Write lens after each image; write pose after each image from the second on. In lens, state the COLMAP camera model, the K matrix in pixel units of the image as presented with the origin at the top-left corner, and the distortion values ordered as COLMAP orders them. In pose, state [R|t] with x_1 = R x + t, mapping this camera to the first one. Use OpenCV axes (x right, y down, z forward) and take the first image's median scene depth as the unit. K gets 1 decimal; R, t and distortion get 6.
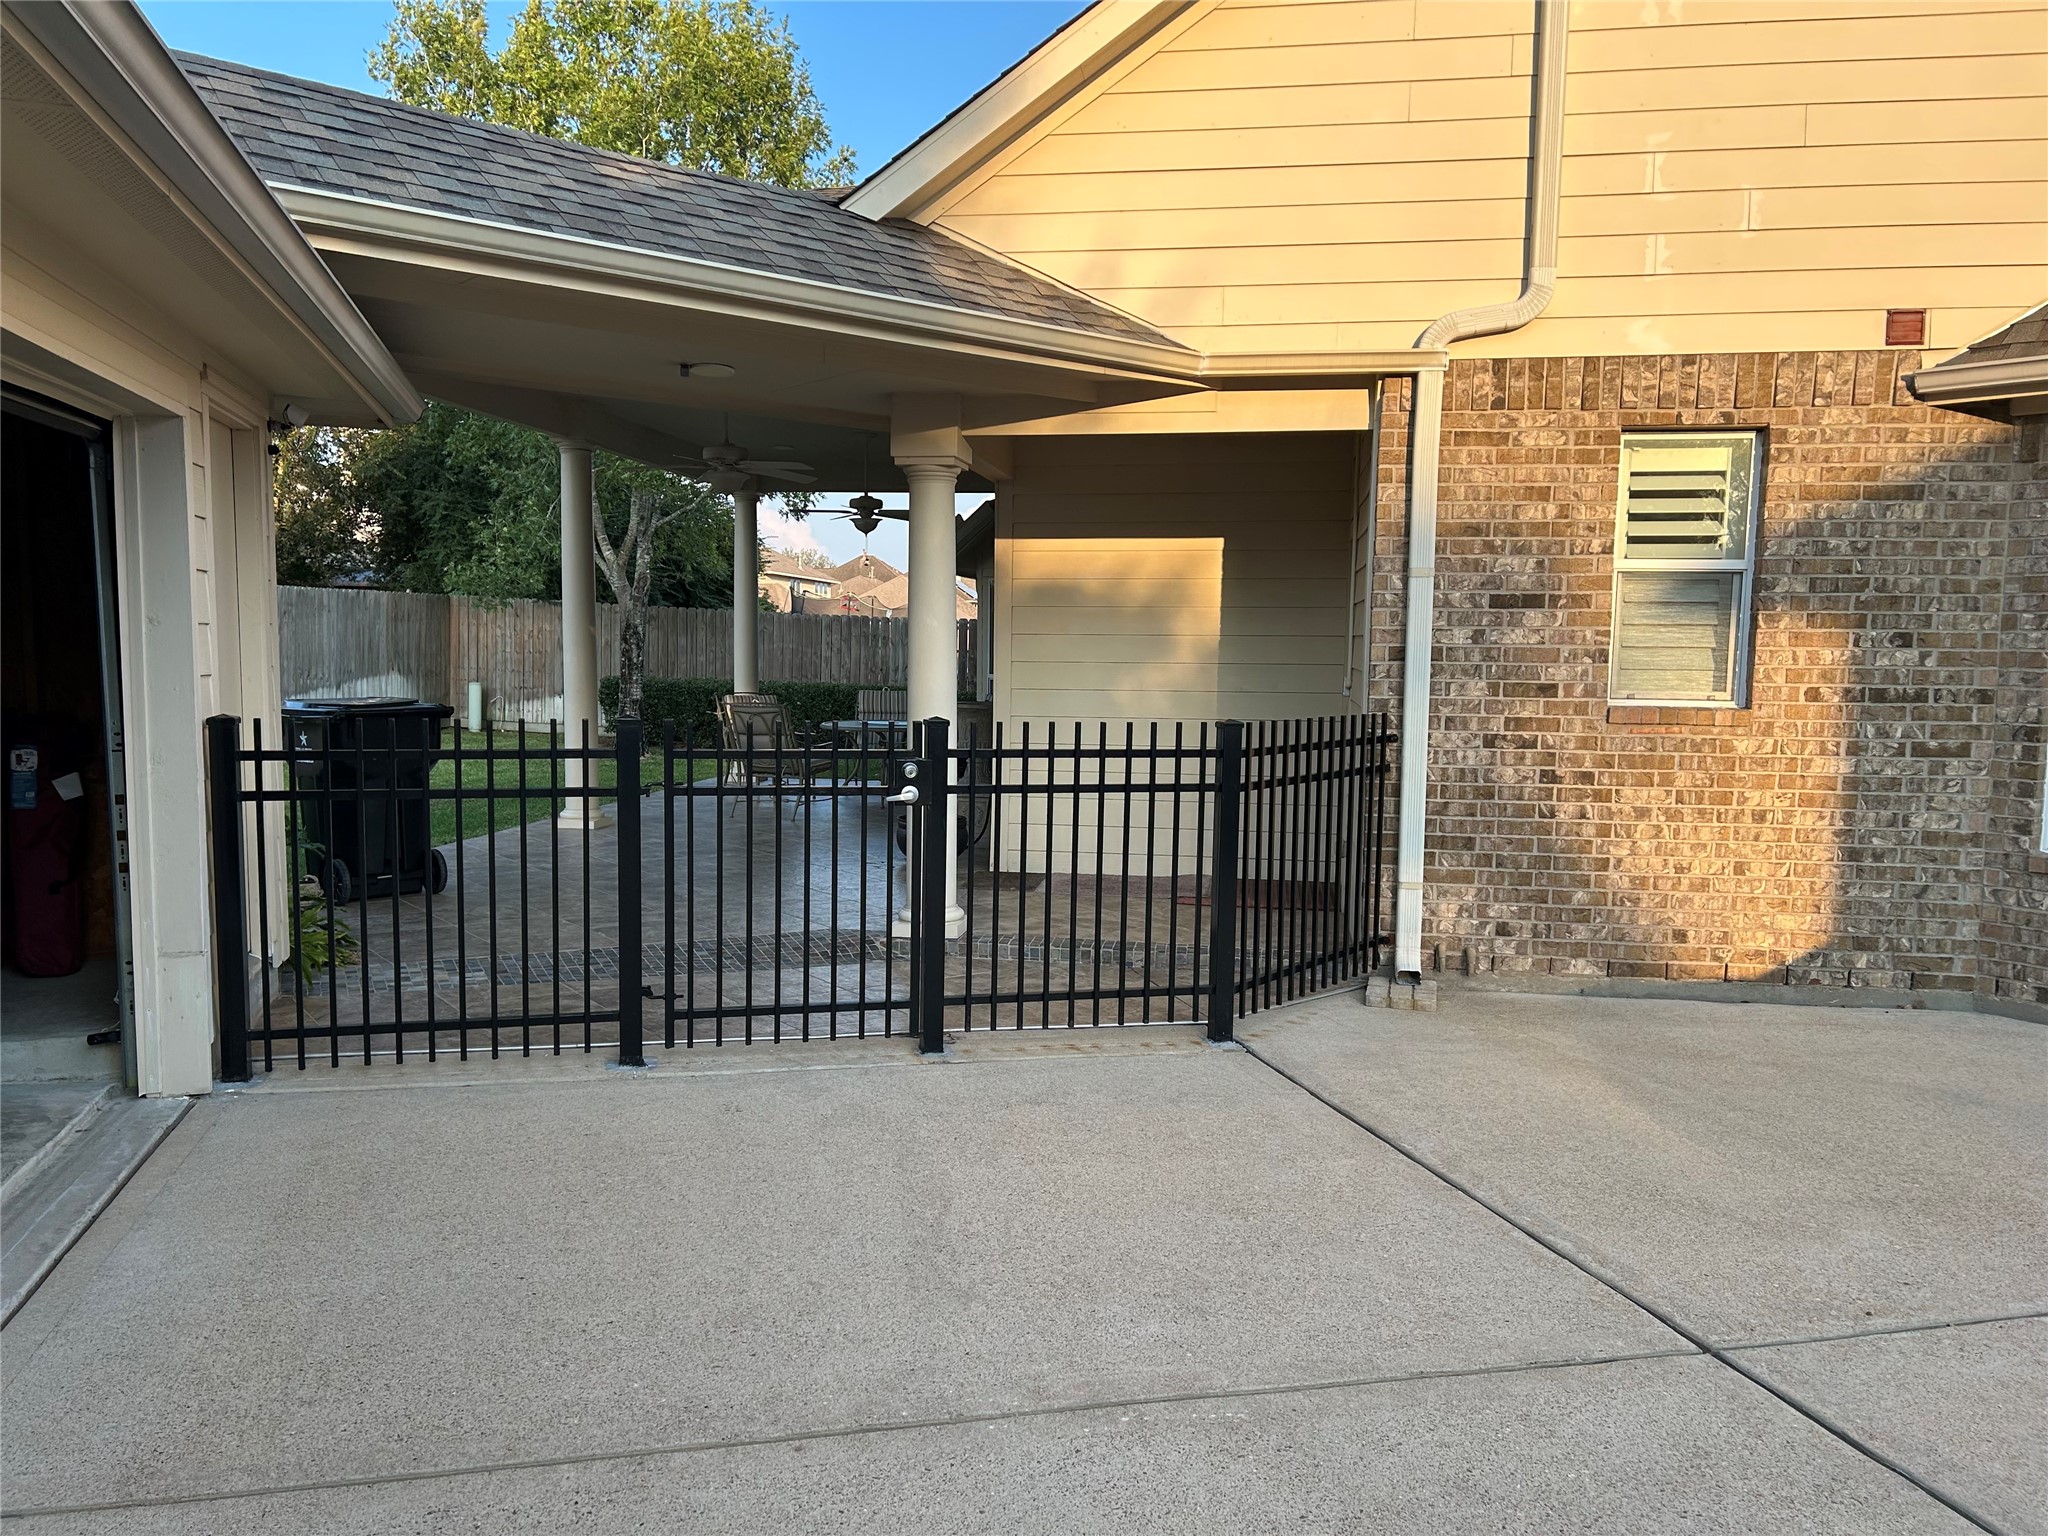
lens RADIAL K [[1543.1, 0, 1022.4], [0, 1543.1, 777.9], [0, 0, 1]] dist [0.012715, -0.010973]
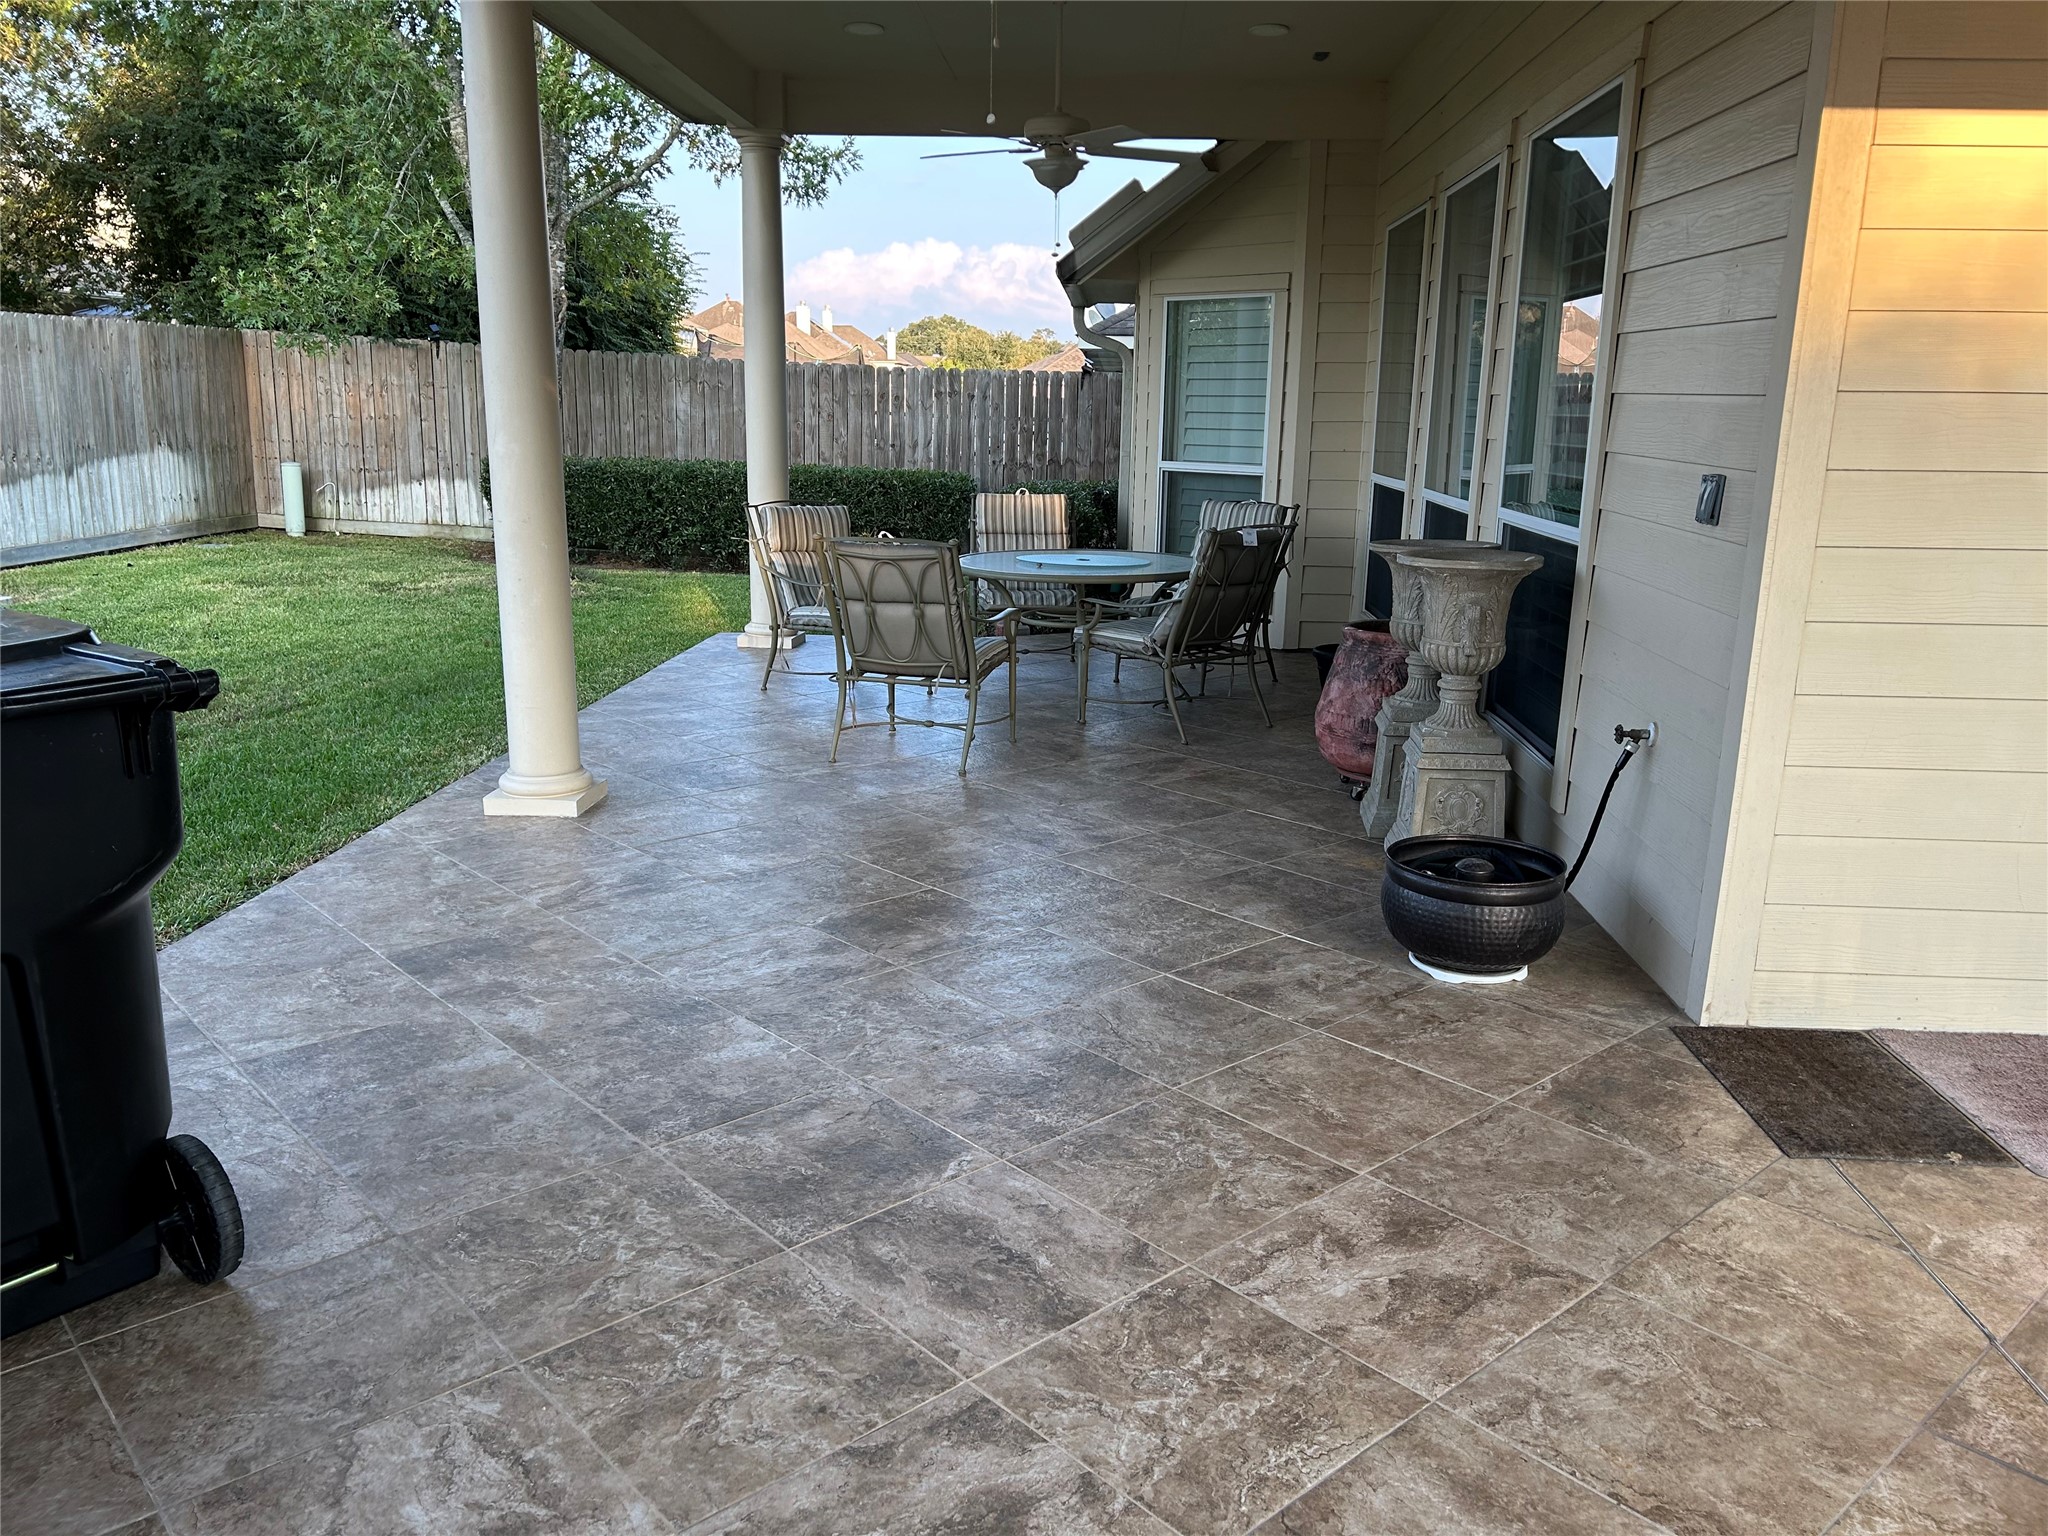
lens RADIAL K [[1543.1, 0, 1022.4], [0, 1543.1, 777.9], [0, 0, 1]] dist [0.012715, -0.010973]
pose [[0.995921, -0.017666, 0.088482, -0.097073], [0.004083, 0.988465, 0.151392, -0.026559], [-0.090136, -0.150414, 0.984506, 0.282662]]
